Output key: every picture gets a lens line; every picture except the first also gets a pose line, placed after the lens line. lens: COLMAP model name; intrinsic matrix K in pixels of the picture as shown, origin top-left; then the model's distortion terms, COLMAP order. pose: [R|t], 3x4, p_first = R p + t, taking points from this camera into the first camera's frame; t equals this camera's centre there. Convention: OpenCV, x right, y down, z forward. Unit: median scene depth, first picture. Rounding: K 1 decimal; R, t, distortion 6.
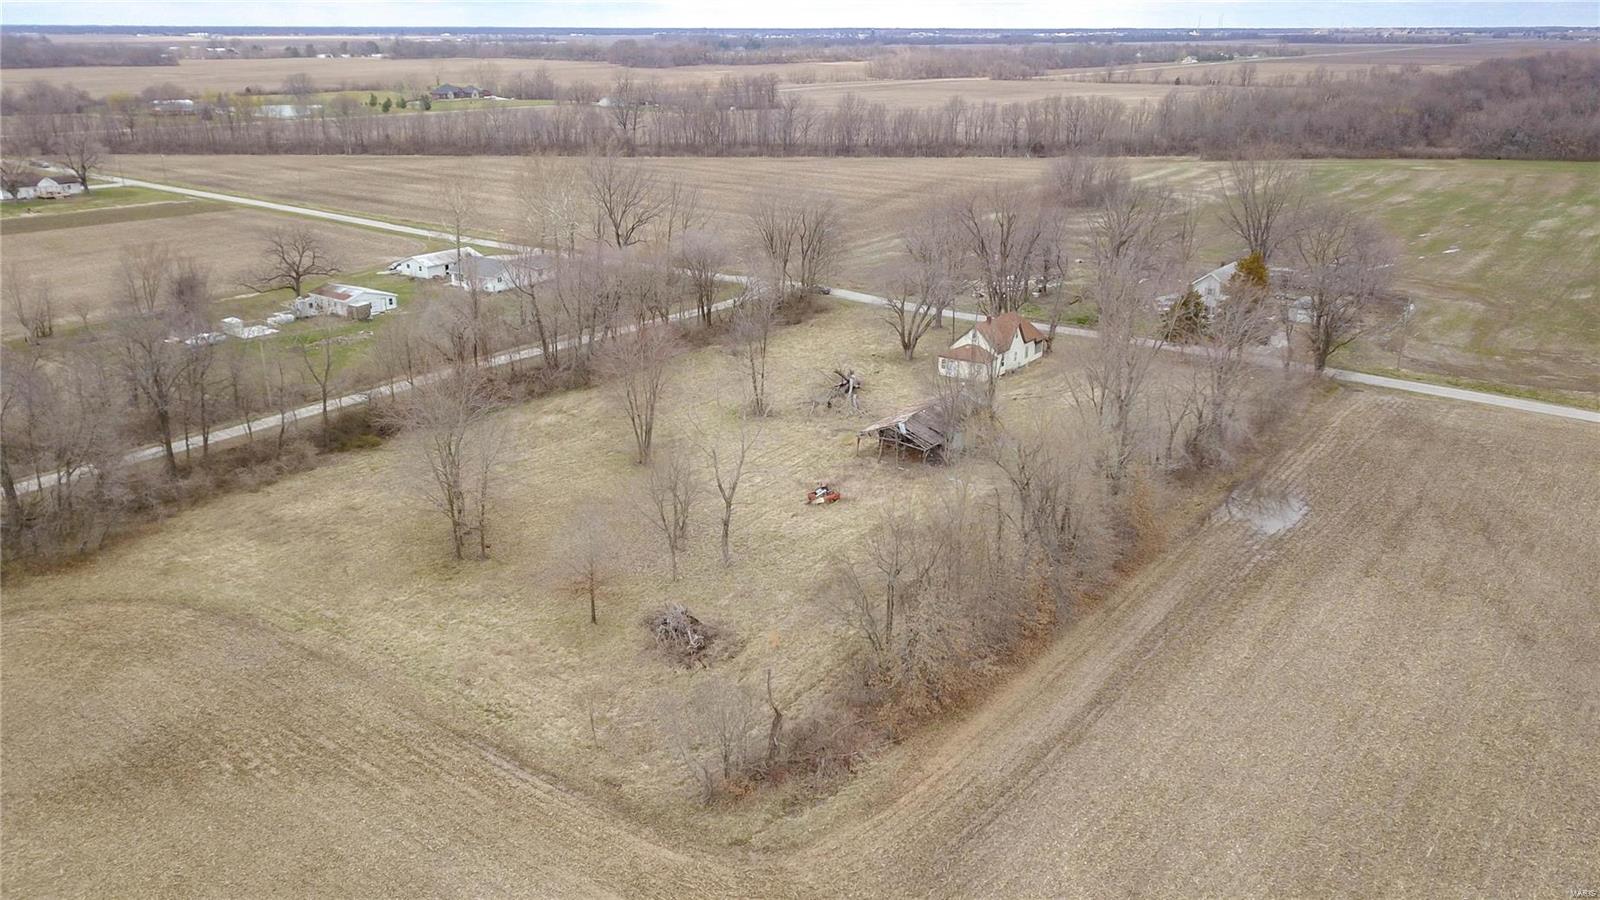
lens RADIAL K [[1238.5, 0, 783.9], [0, 1238.5, 449.5], [0, 0, 1]] dist [0.017191, -0.006598]
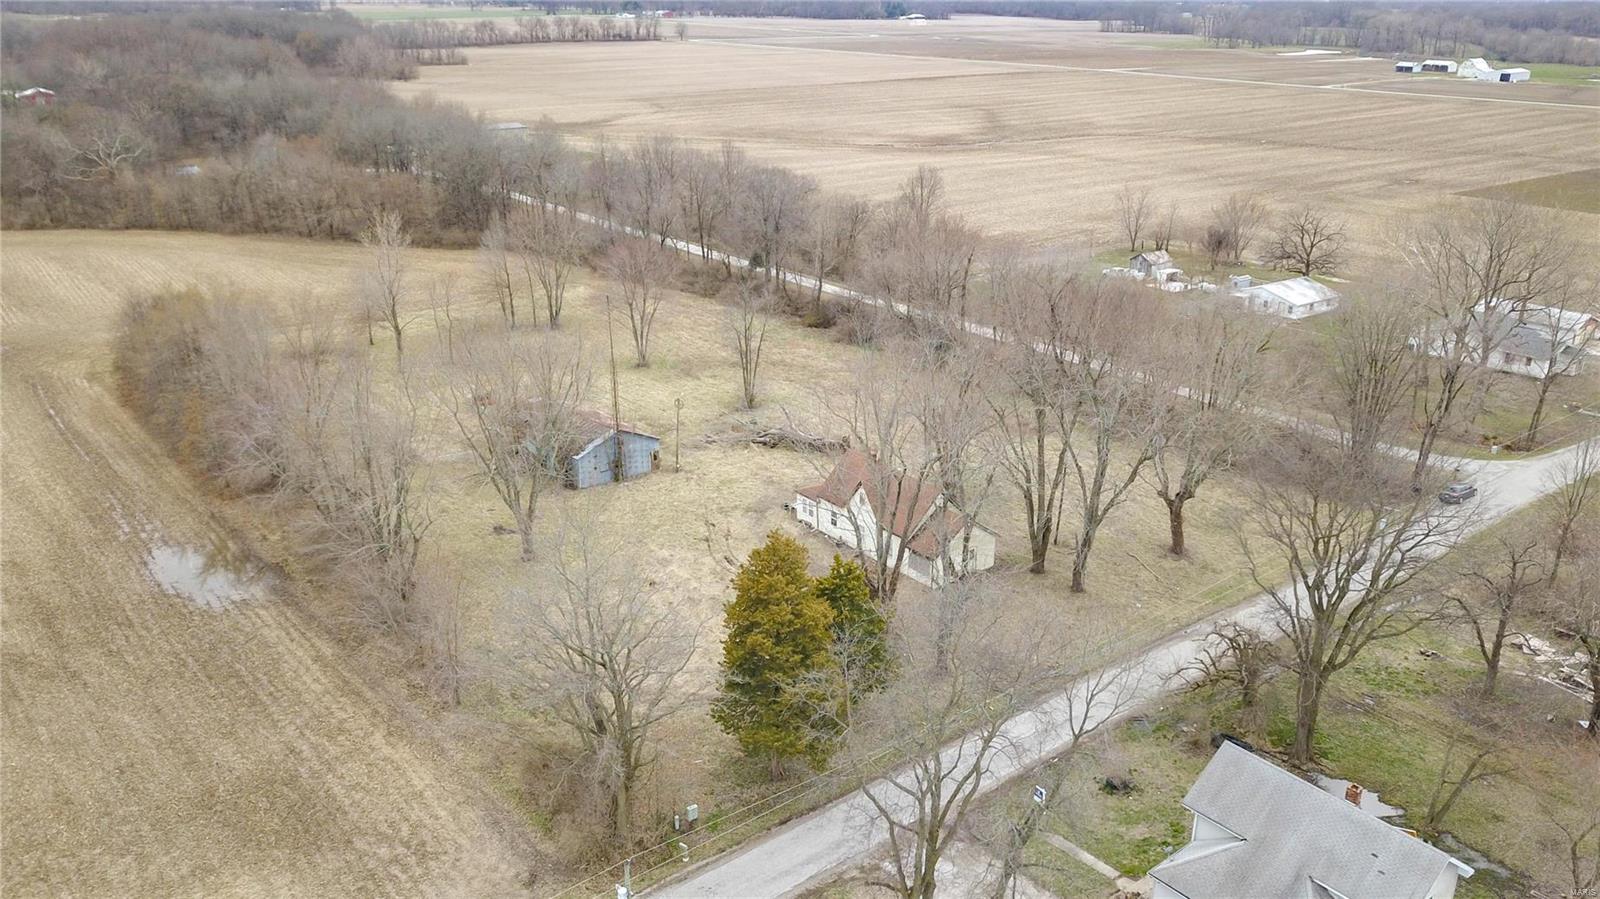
lens RADIAL K [[1238.5, 0, 800.5], [0, 1238.5, 457.3], [0, 0, 1]] dist [0.017191, -0.006598]
pose [[-0.246904, 0.348120, -0.904351, 0.997975], [-0.313880, 0.854201, 0.414511, -0.476434], [0.916797, 0.386202, -0.101638, 1.398736]]
